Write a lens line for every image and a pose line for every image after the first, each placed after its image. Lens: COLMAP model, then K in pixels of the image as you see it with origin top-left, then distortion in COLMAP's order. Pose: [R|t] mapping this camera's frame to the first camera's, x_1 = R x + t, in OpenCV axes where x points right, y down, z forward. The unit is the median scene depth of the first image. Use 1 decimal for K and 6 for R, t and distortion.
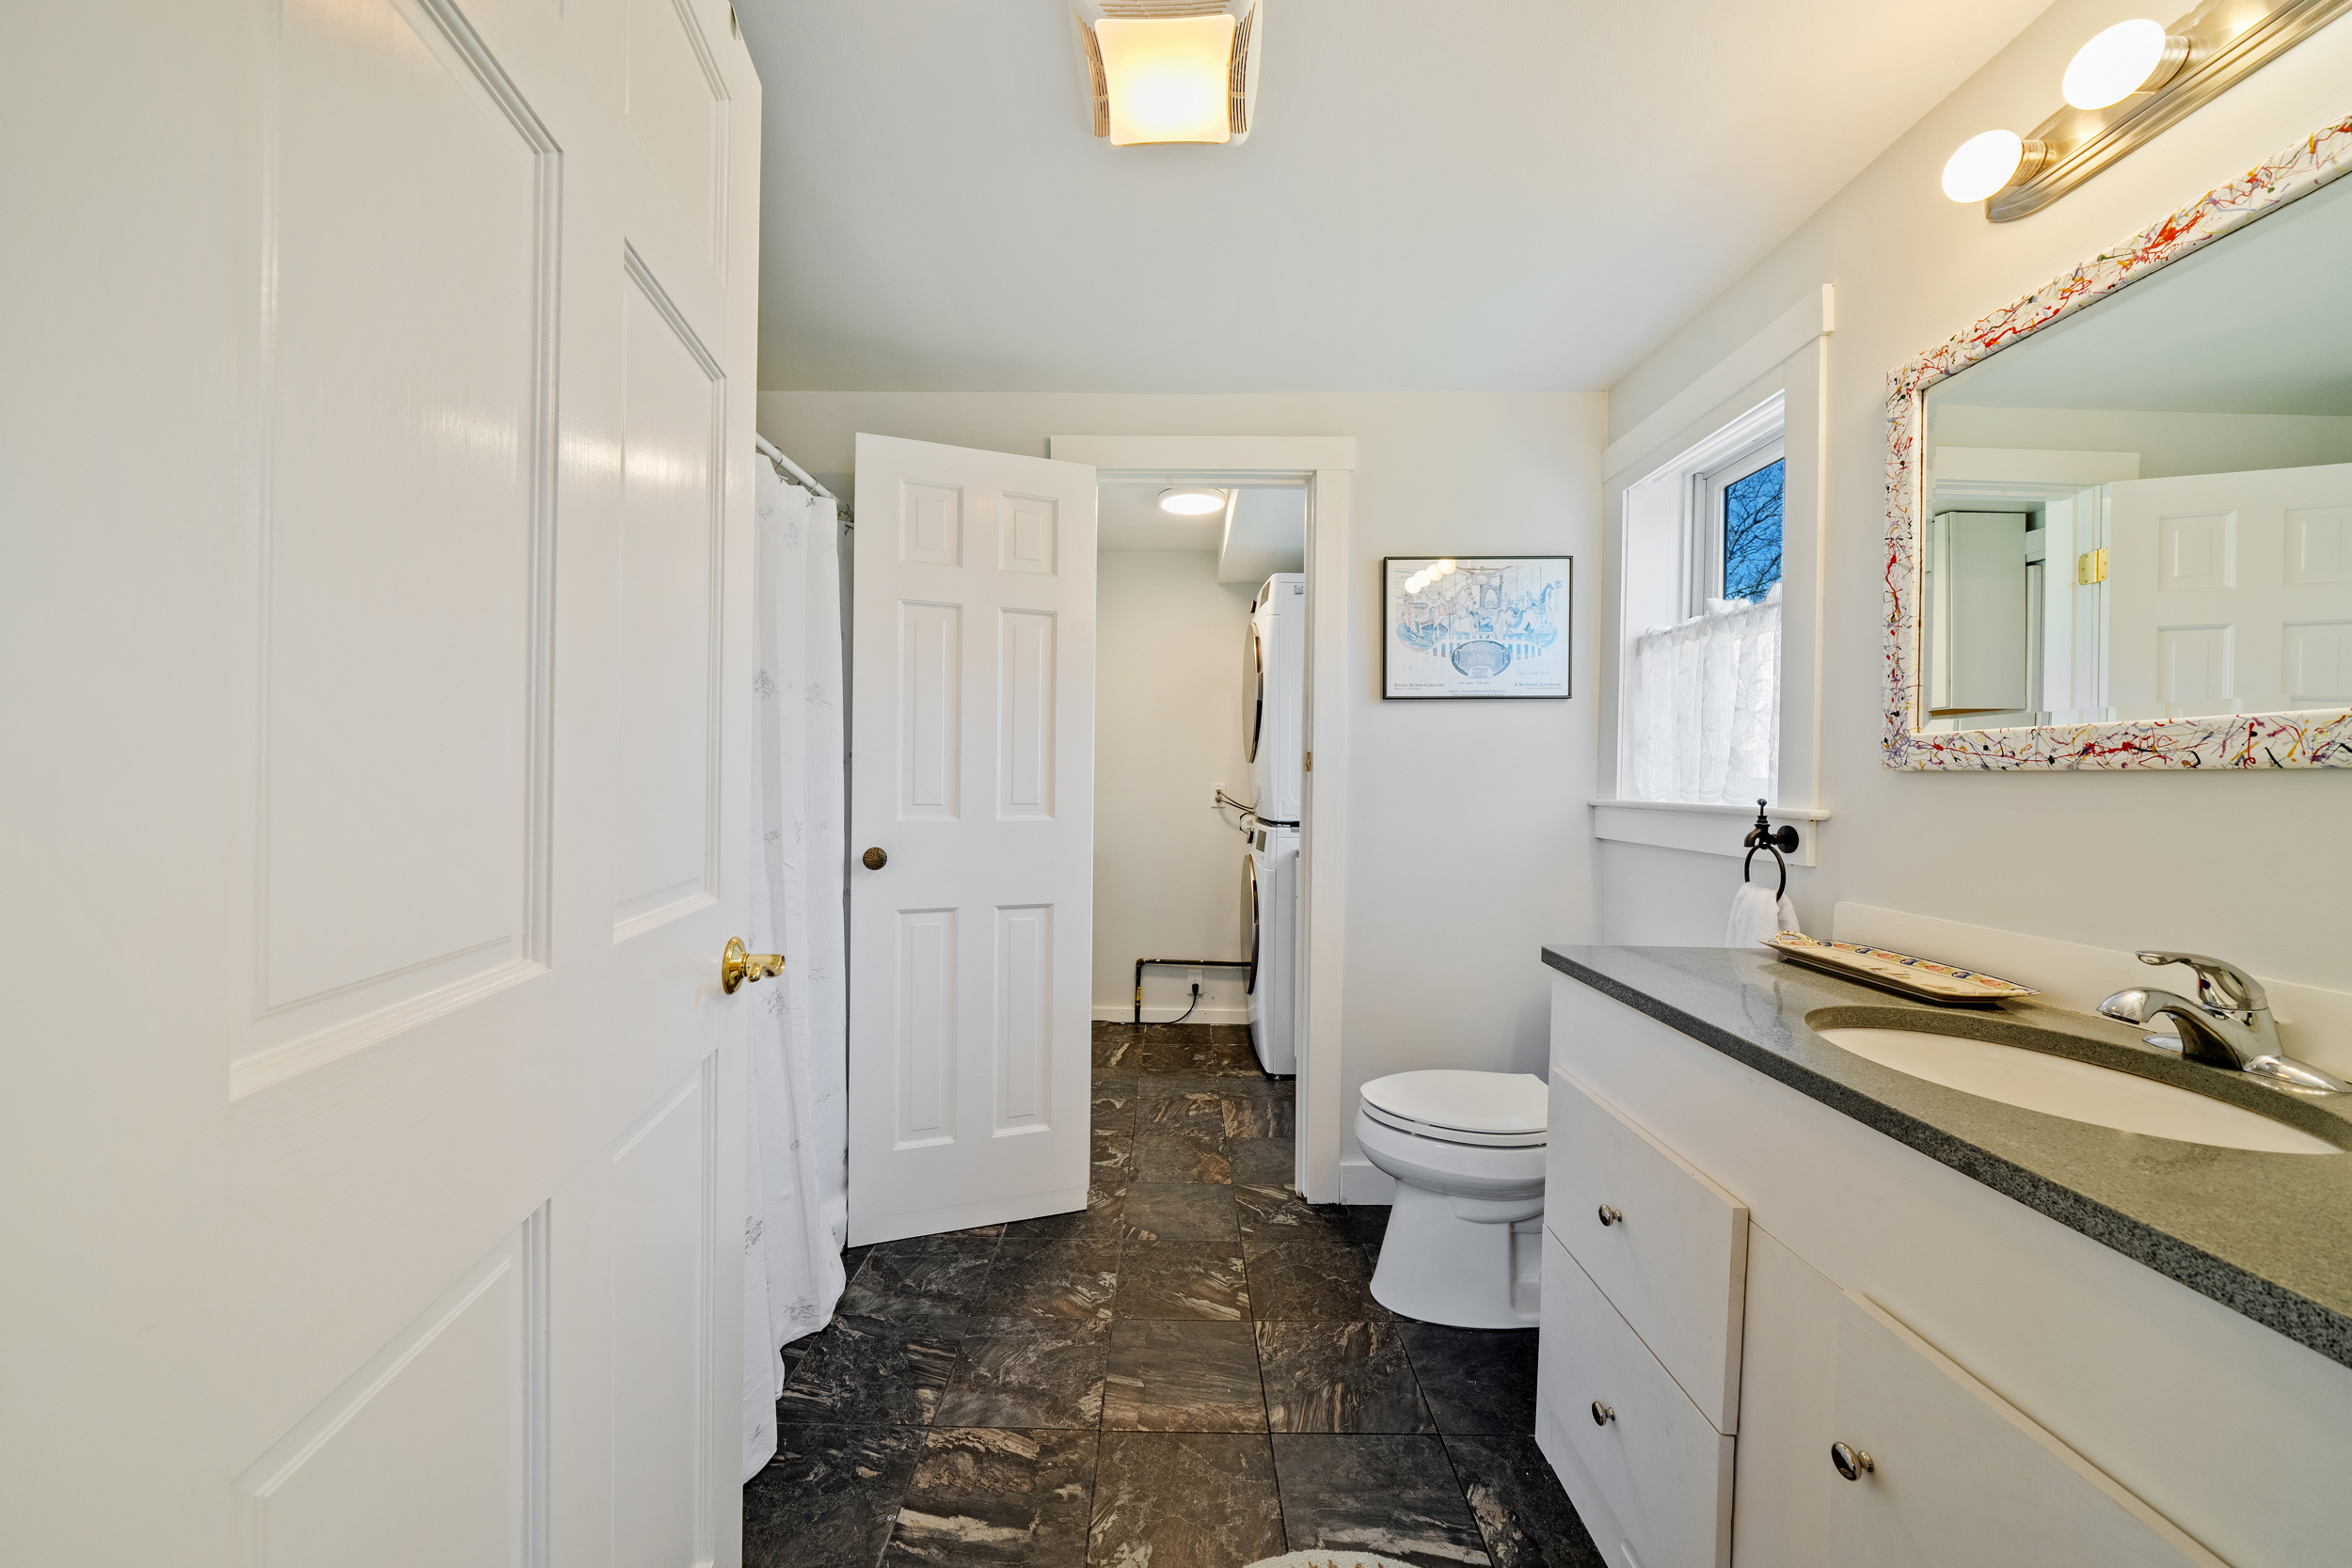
lens RADIAL K [[823.5, 0, 1172.2], [0, 823.5, 779.9], [0, 0, 1]] dist [-0.002129, -0.000031]
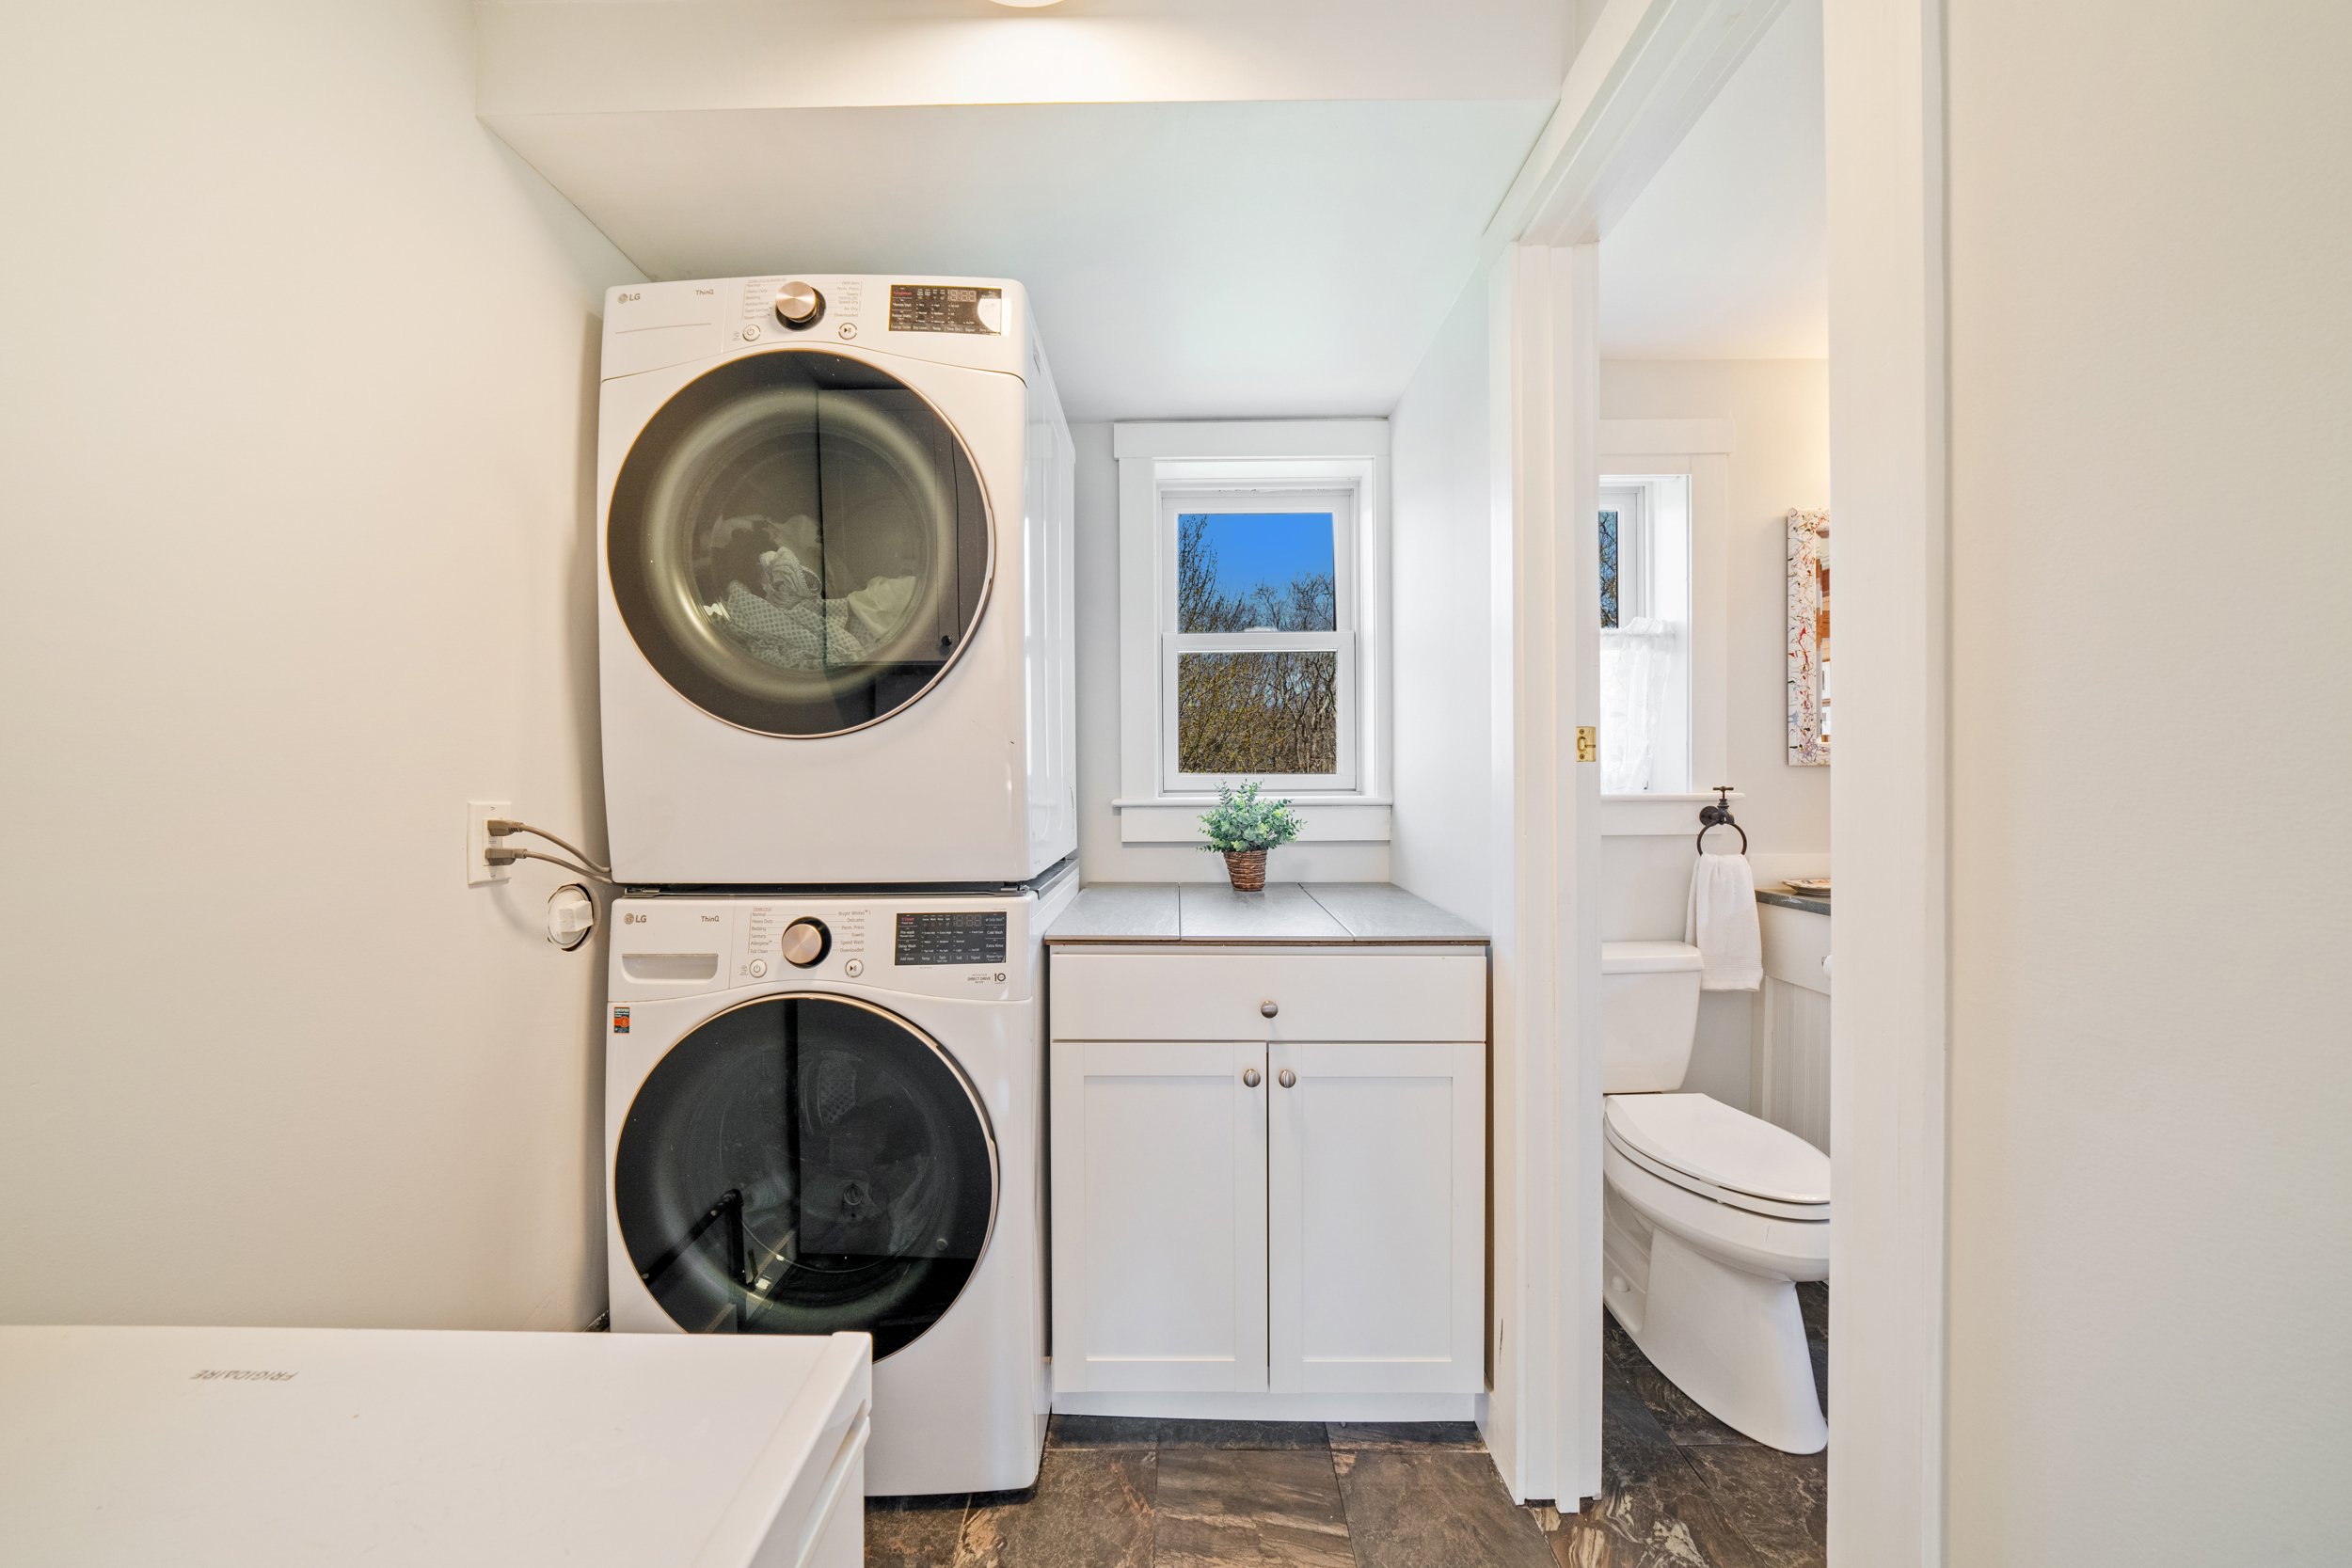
lens RADIAL K [[823.5, 0, 1170.0], [0, 823.5, 781.7], [0, 0, 1]] dist [-0.002129, -0.000031]
pose [[0.001109, -0.016311, 0.999866, -0.449174], [0.008613, 0.999830, 0.016301, -0.010504], [-0.999962, 0.008593, 0.001250, 1.414453]]
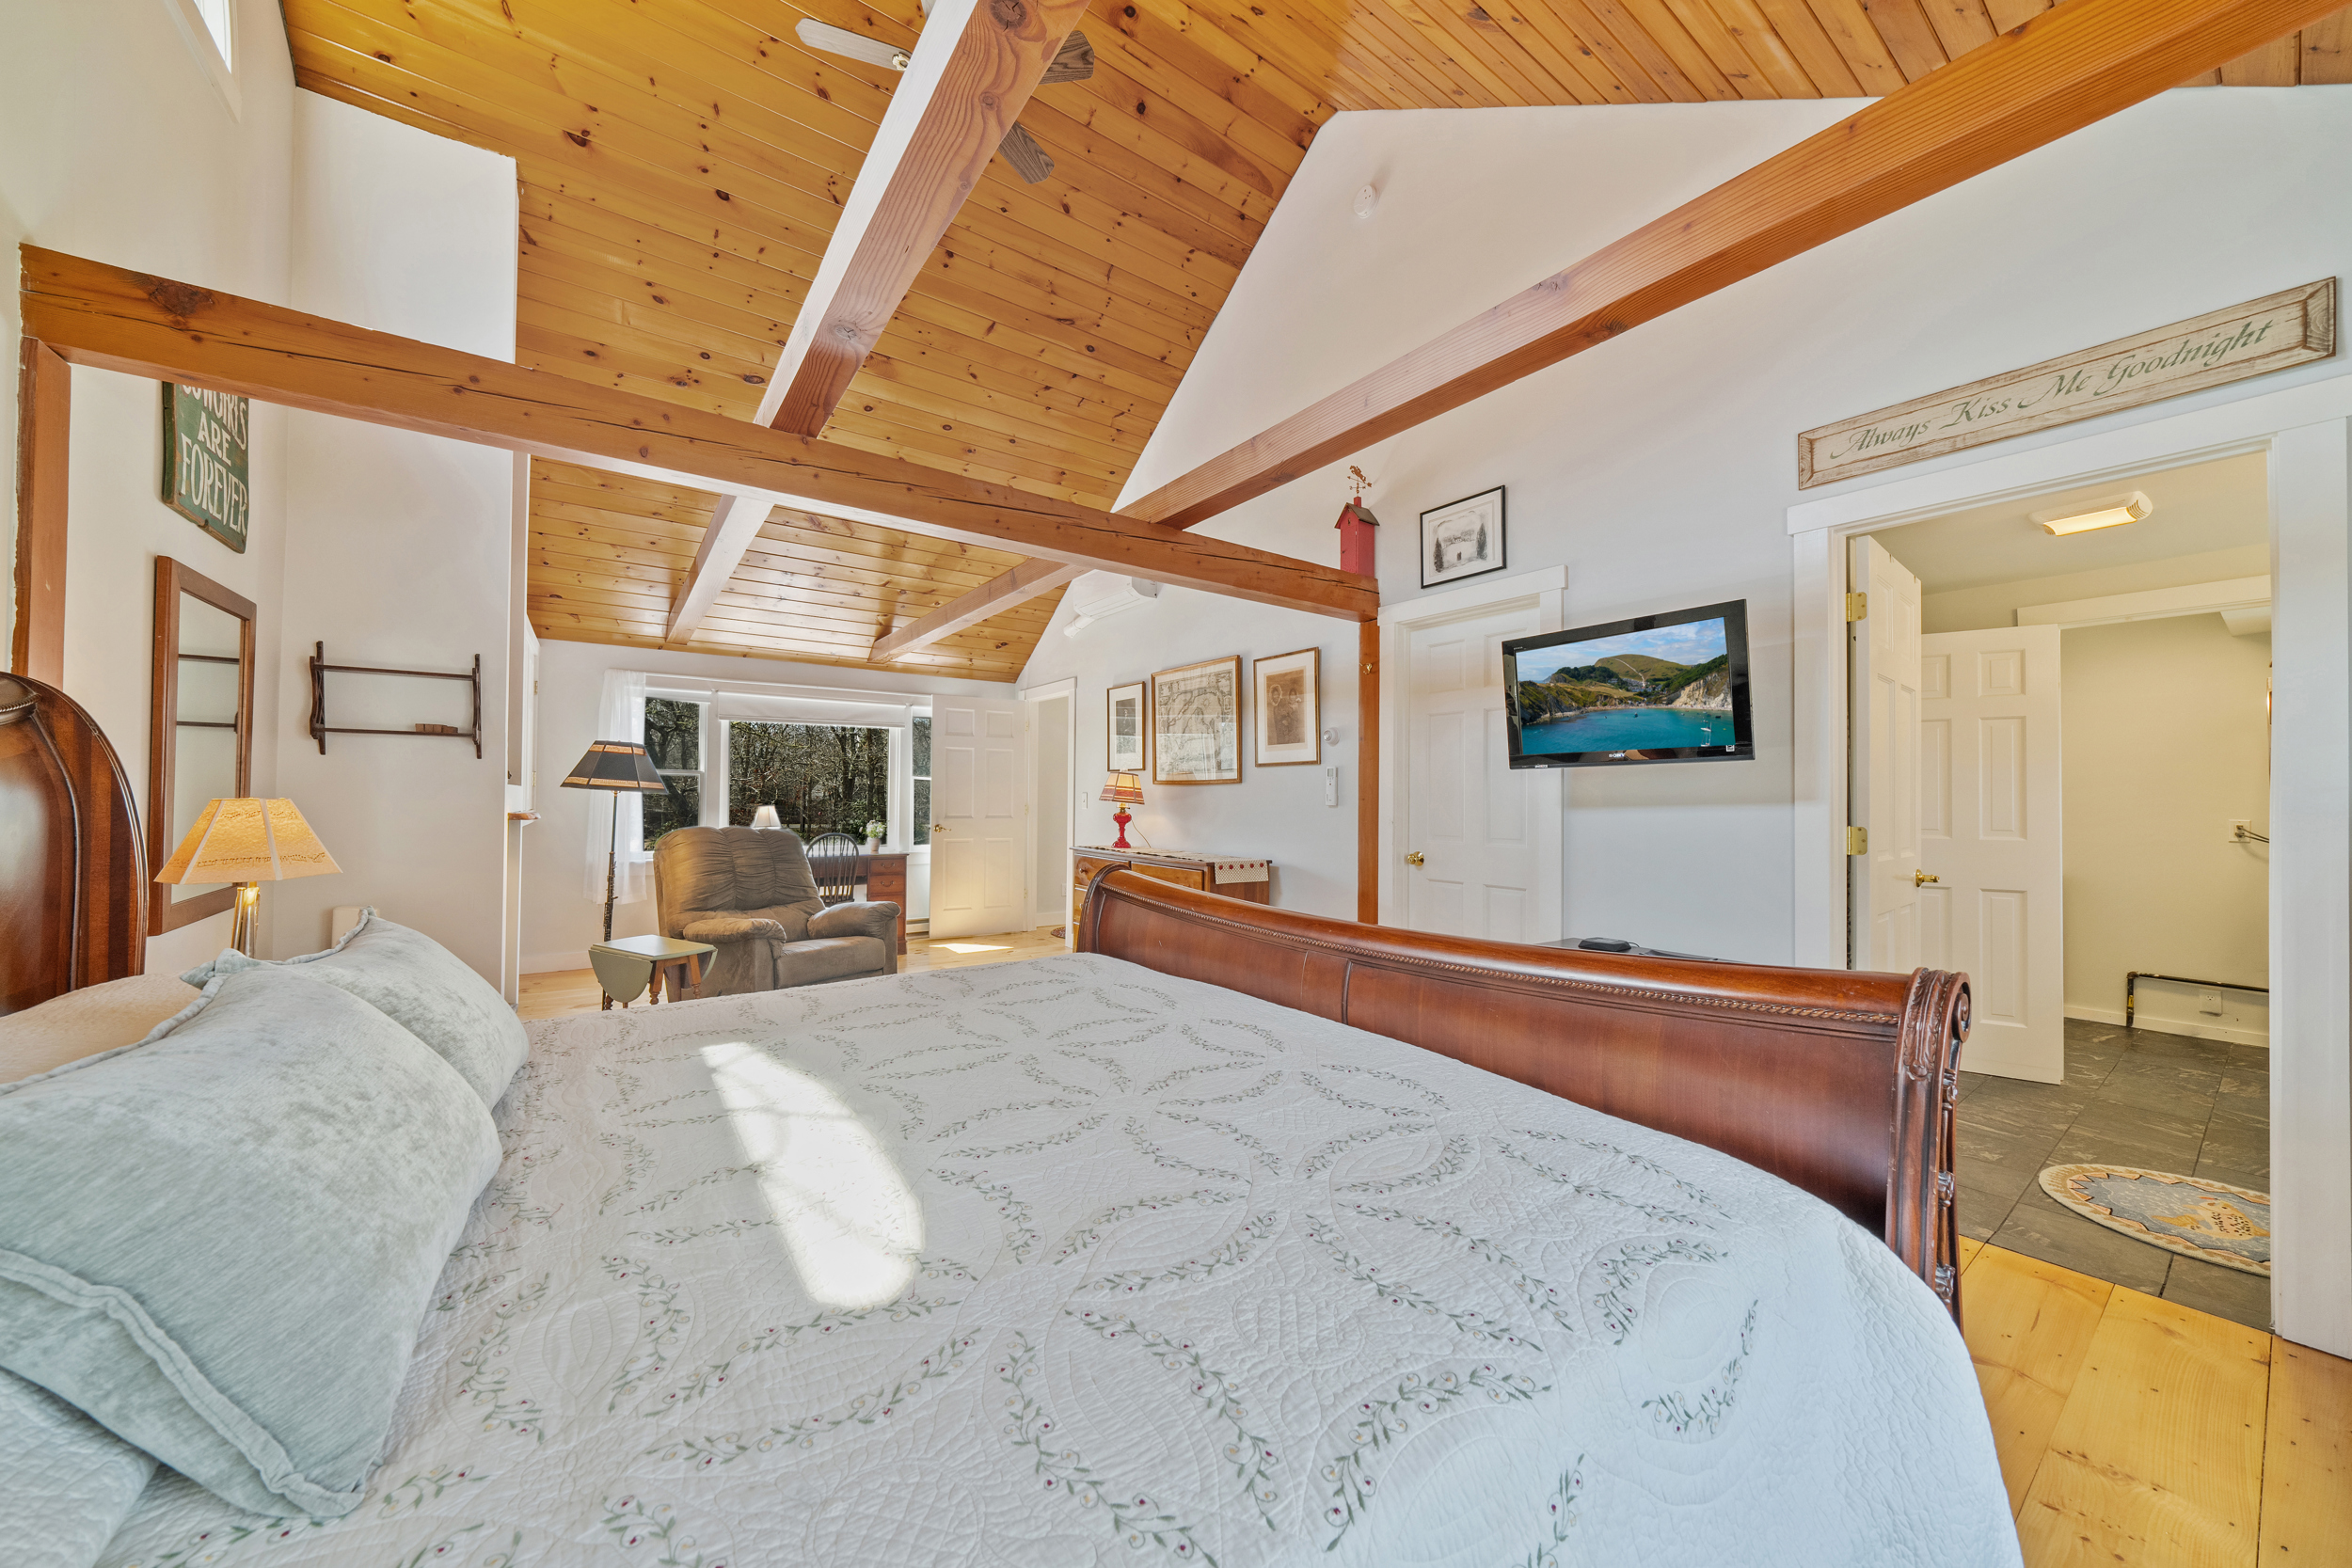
lens RADIAL K [[823.5, 0, 1179.4], [0, 823.5, 799.0], [0, 0, 1]] dist [-0.002129, -0.000031]
pose [[0.592163, -0.019224, -0.805589, 0.187682], [0.000183, 0.999719, -0.023722, 0.004234], [0.805819, 0.013900, 0.591999, -1.404222]]
